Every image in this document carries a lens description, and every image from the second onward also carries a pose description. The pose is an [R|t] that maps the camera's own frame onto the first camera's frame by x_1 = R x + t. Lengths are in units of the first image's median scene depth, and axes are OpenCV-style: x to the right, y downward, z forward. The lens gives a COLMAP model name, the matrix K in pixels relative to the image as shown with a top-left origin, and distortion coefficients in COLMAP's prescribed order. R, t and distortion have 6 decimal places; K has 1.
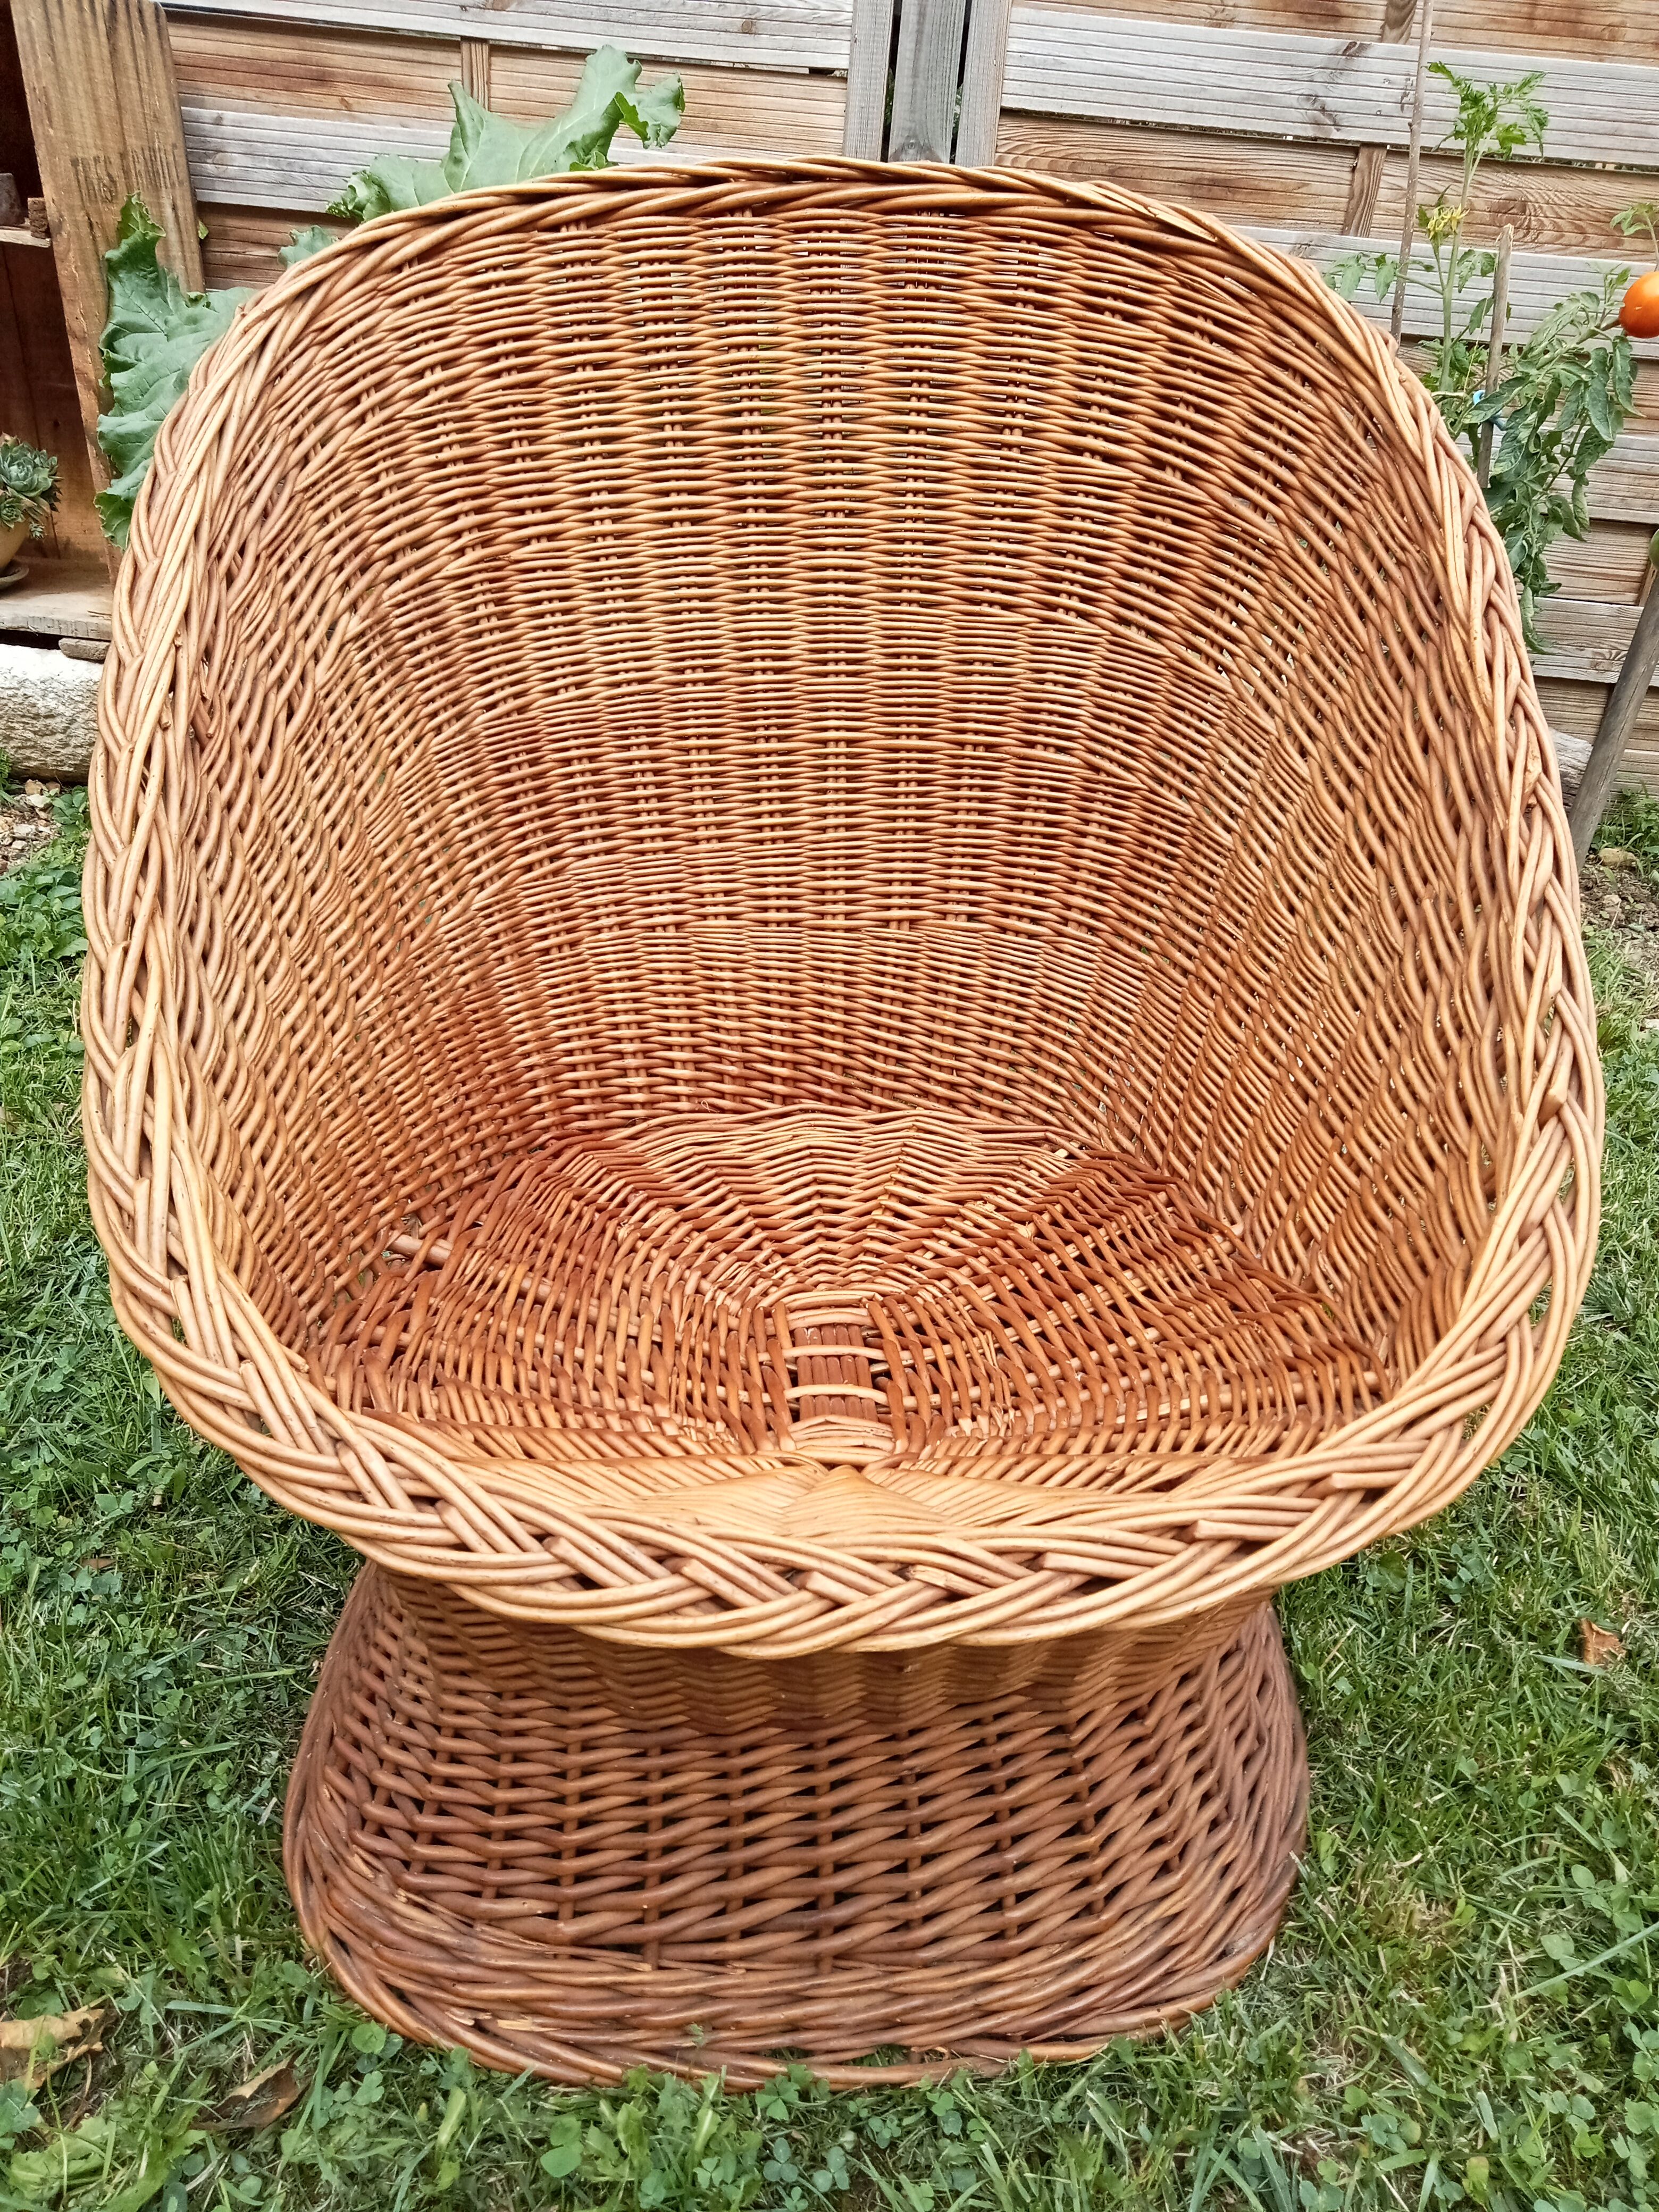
lens RADIAL K [[1757.6, 0, 850.3], [0, 1757.6, 1107.9], [0, 0, 1]] dist [-0.002842, 0.053614]
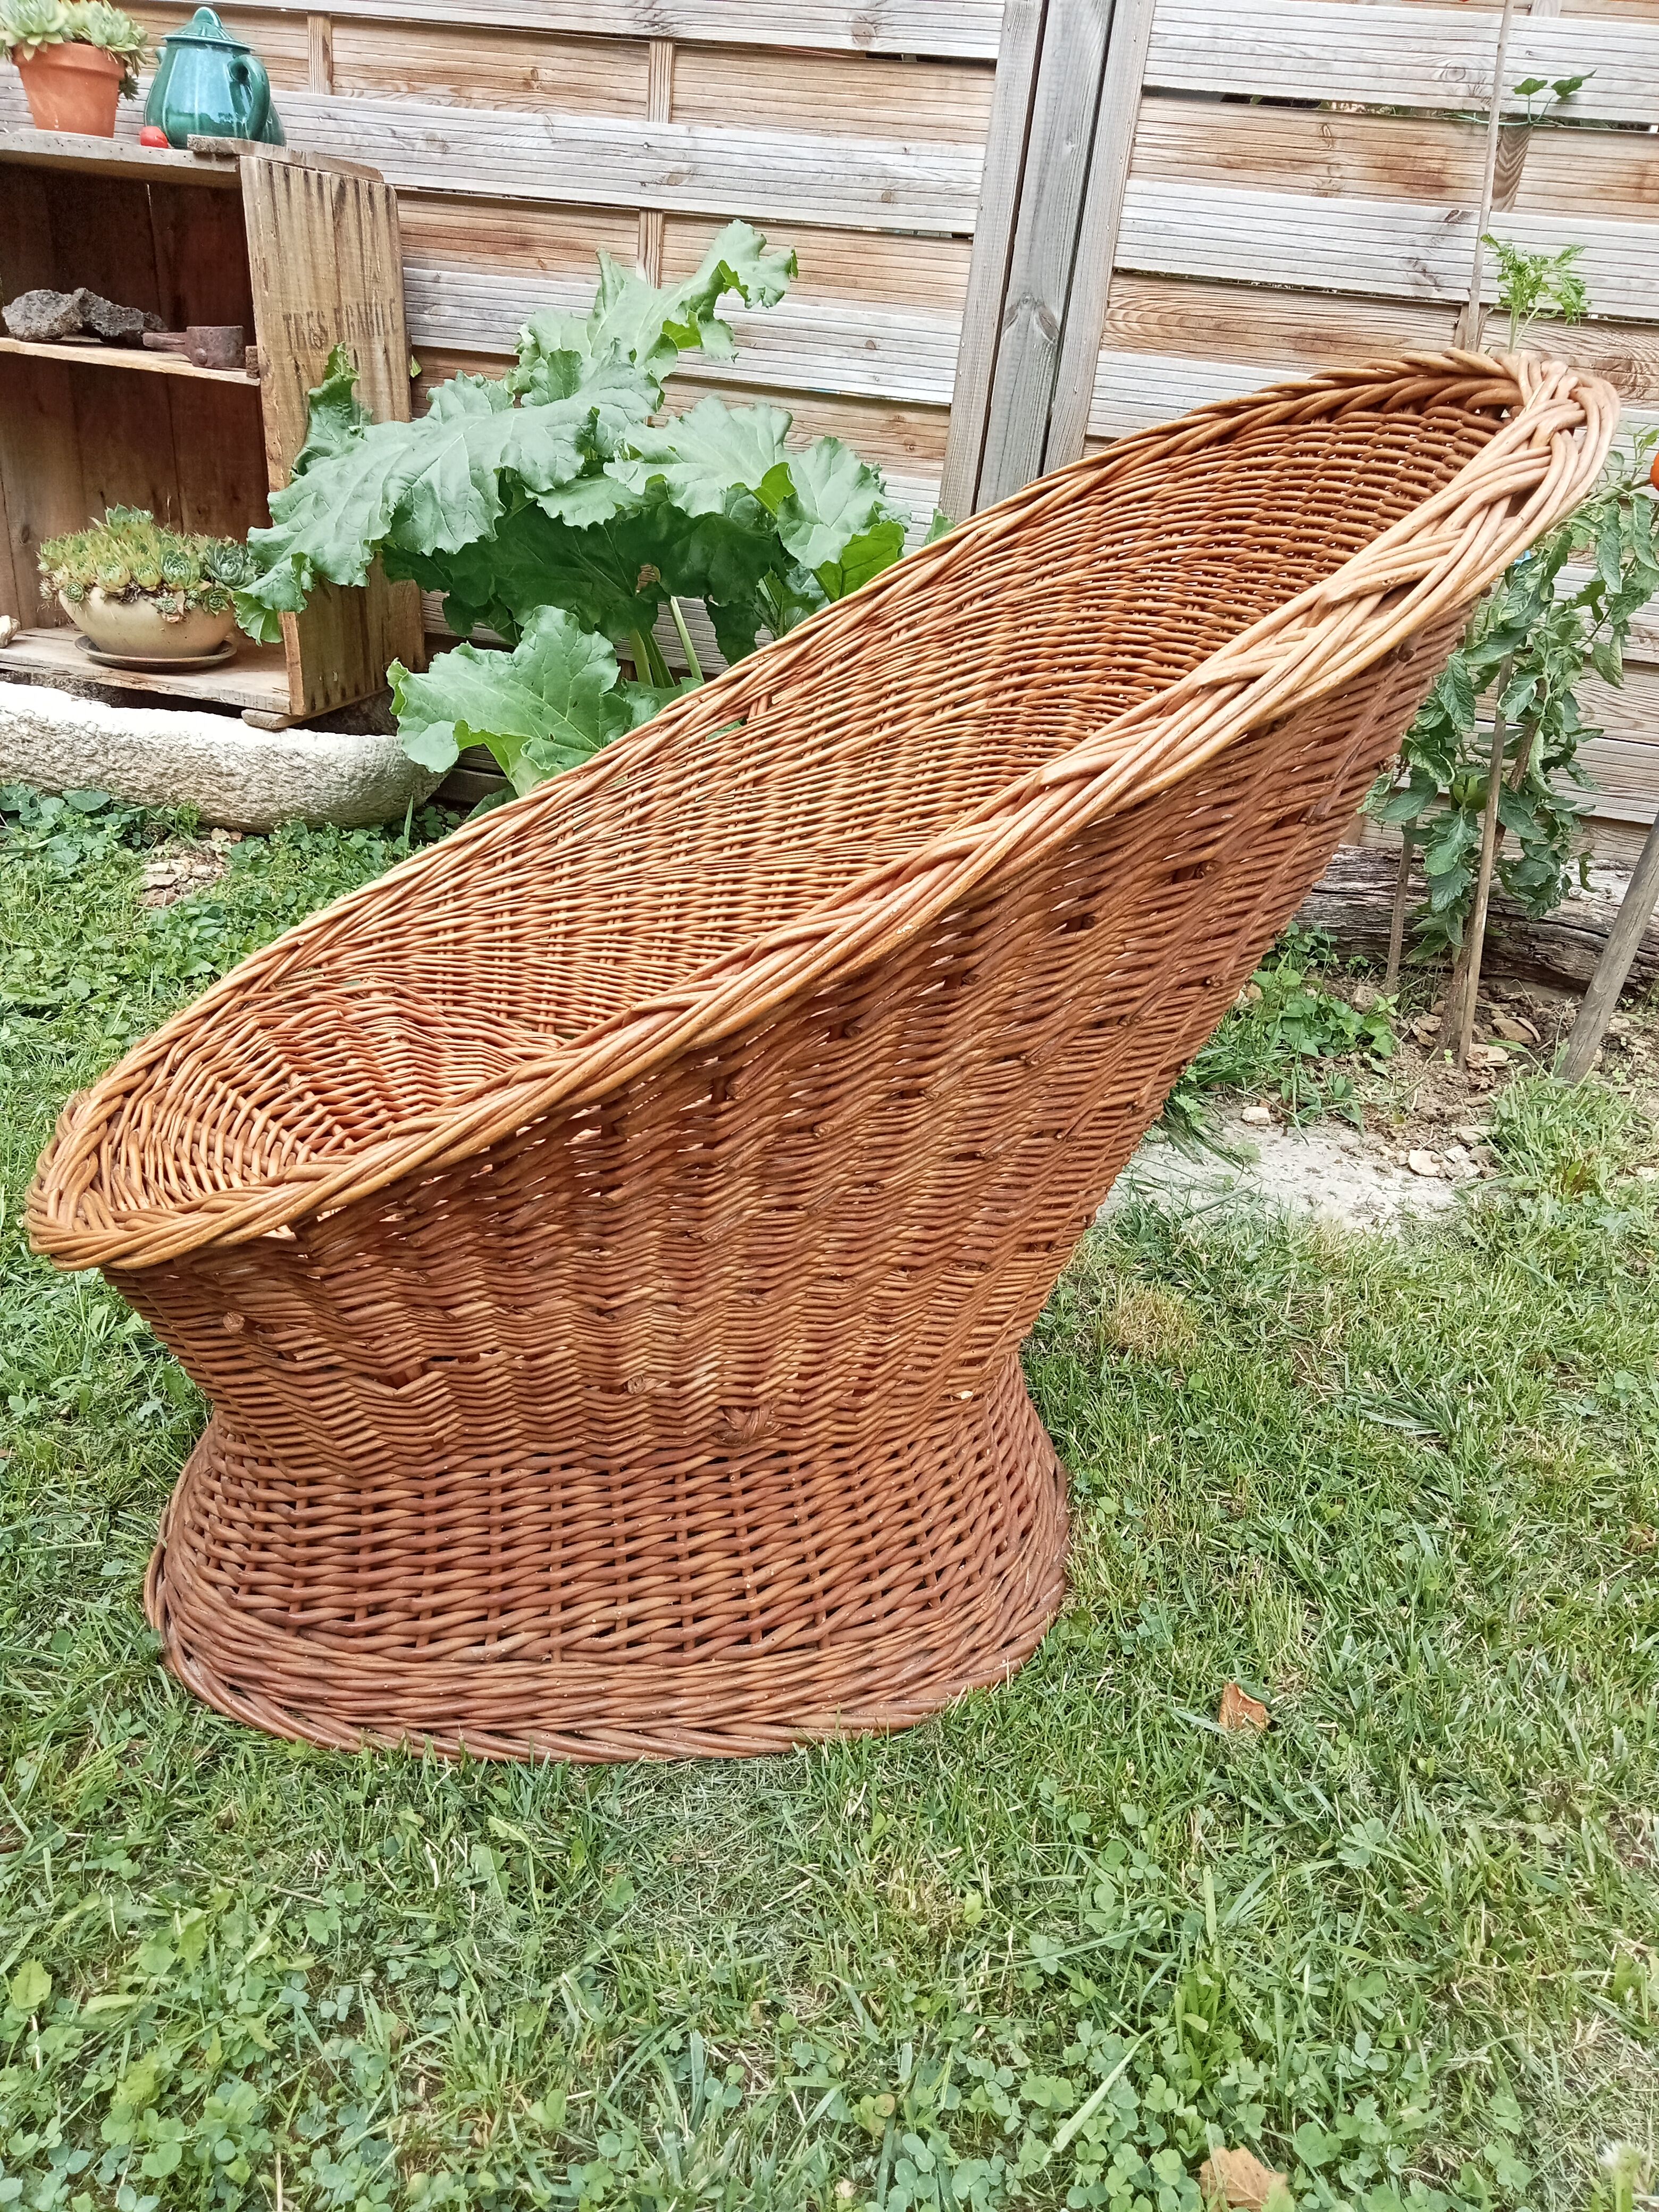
lens RADIAL K [[1733.1, 0, 800.7], [0, 1733.1, 1105.4], [0, 0, 1]] dist [0.024377, -0.000387]
pose [[0.978017, 0.093250, -0.186511, 0.150959], [-0.103614, 0.993525, -0.046596, 0.009253], [0.180958, 0.064897, 0.981347, -0.044402]]
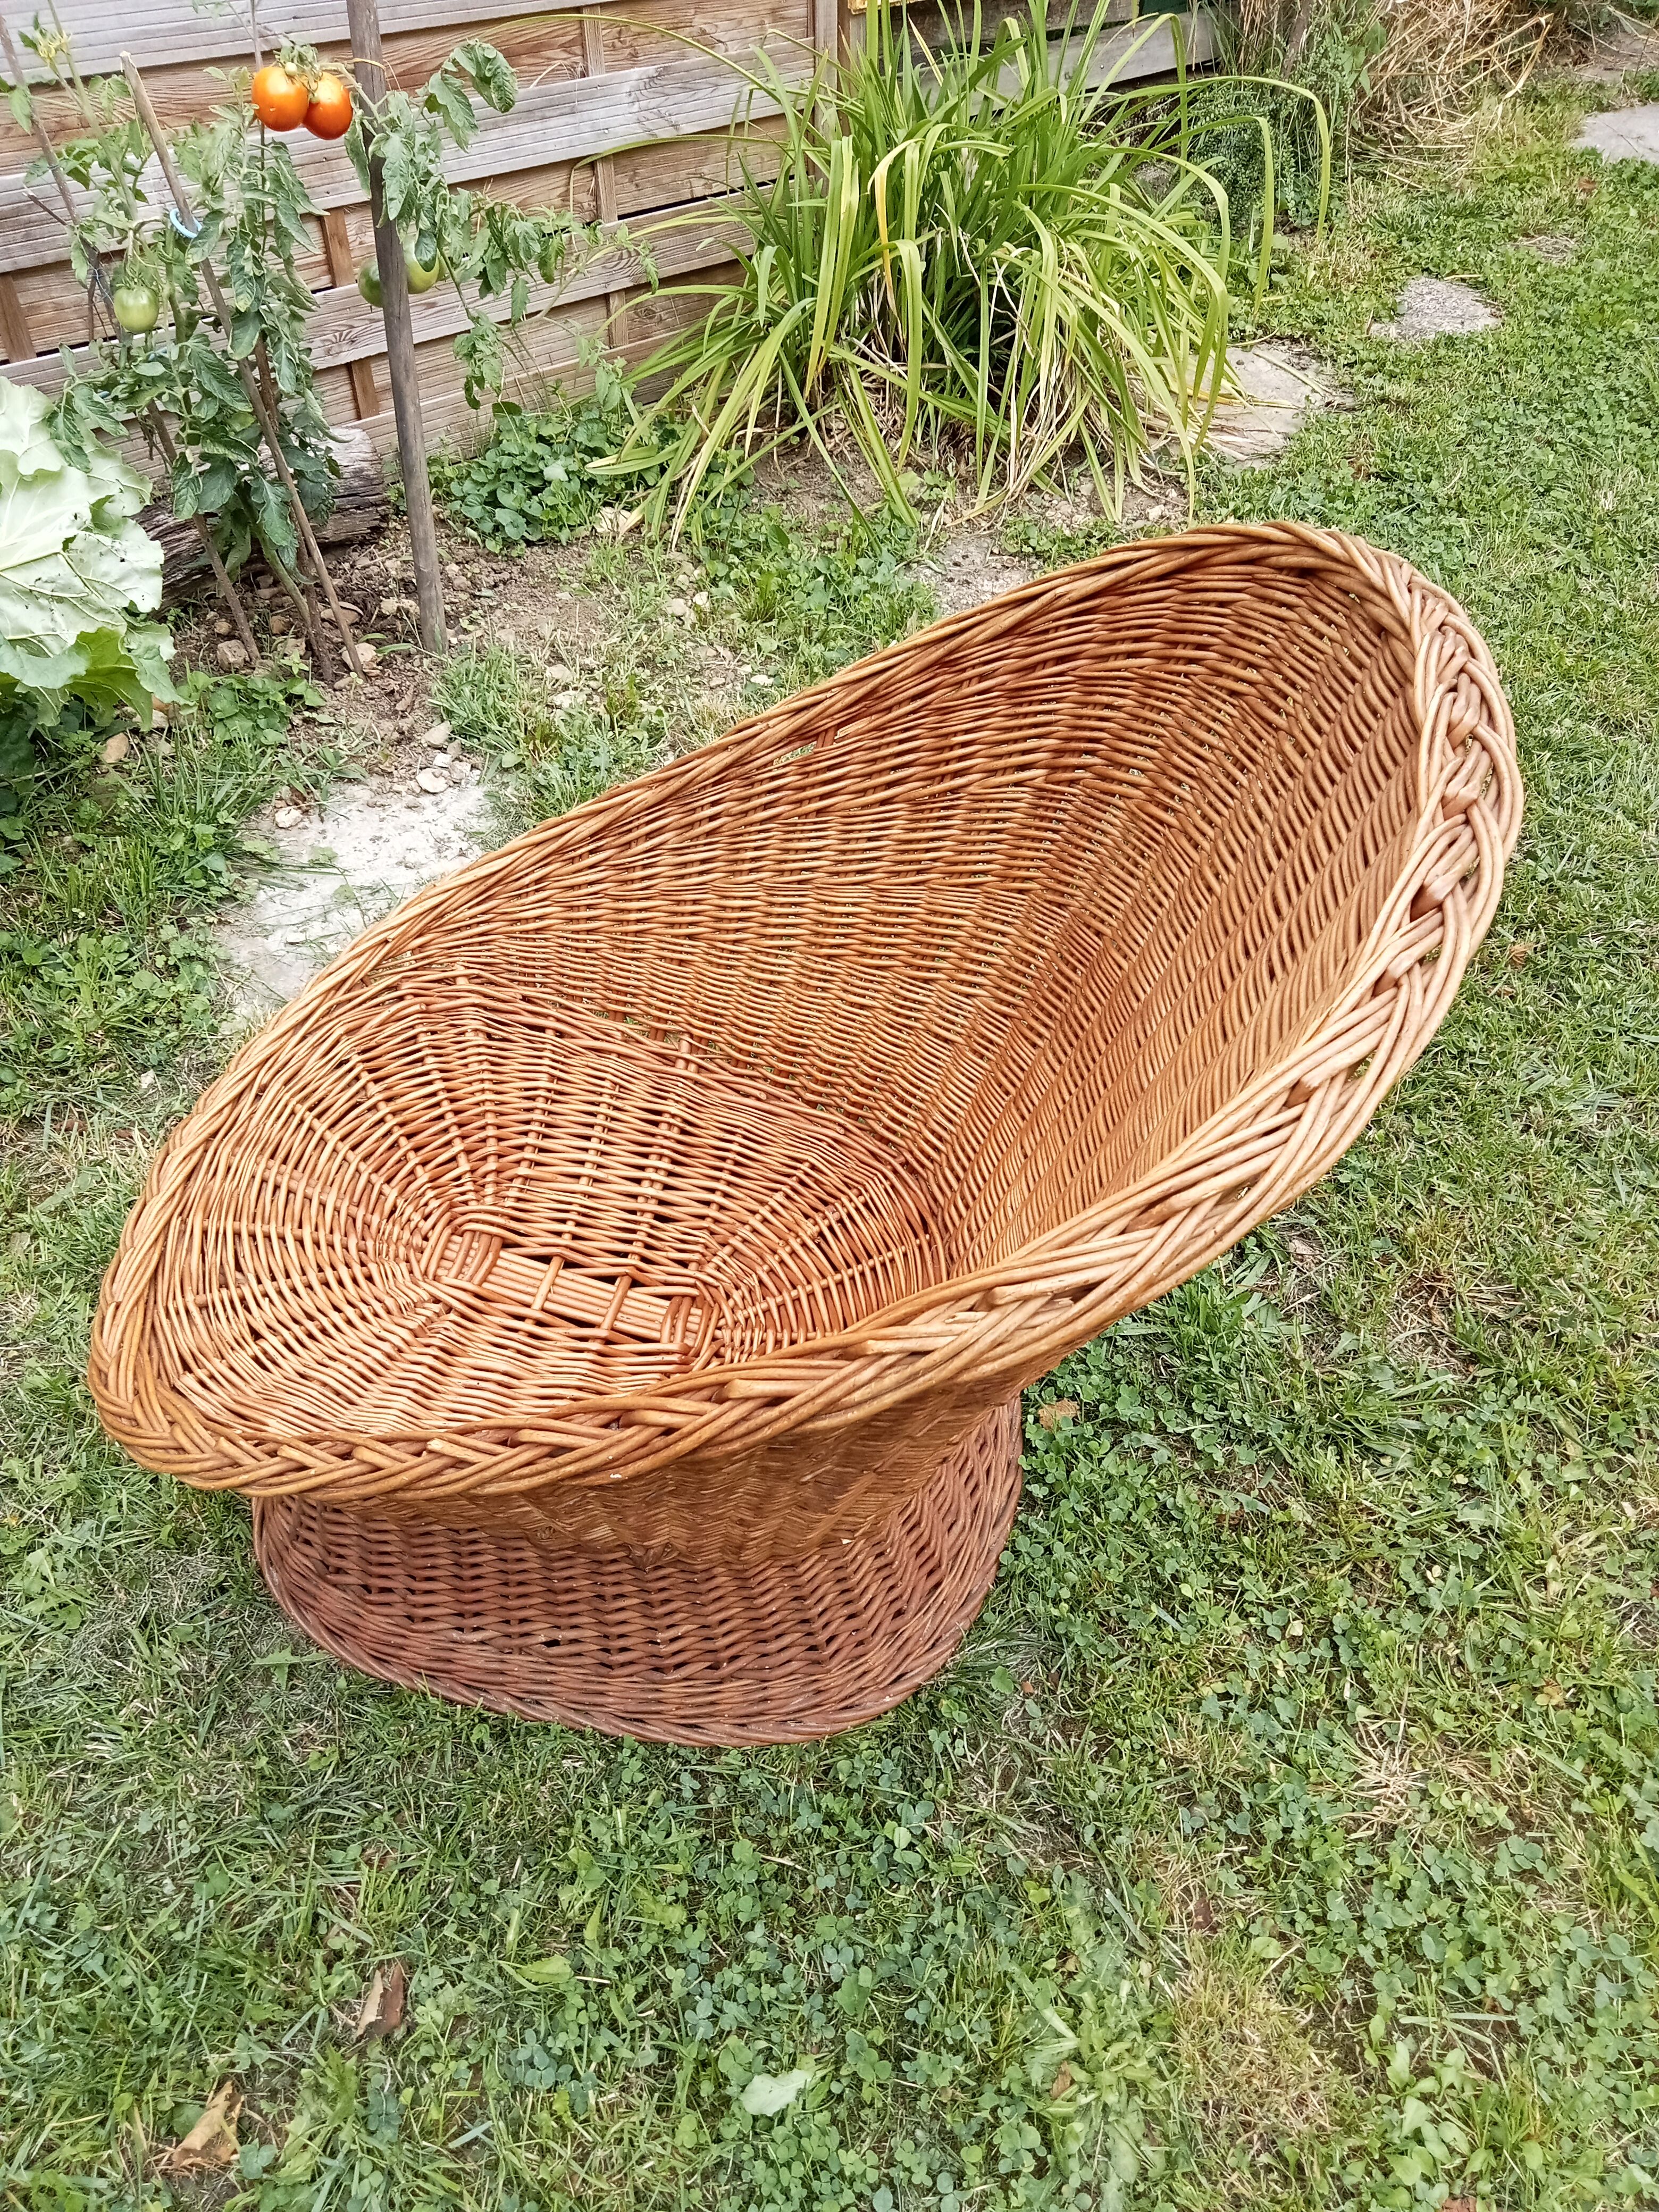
lens RADIAL K [[1736.0, 0, 798.5], [0, 1736.0, 1102.7], [0, 0, 1]] dist [0.021310, 0.006329]
pose [[0.893707, 0.294694, -0.338295, 0.251054], [-0.176648, 0.924251, 0.338460, -0.265972], [0.412411, -0.242725, 0.878067, -0.020695]]
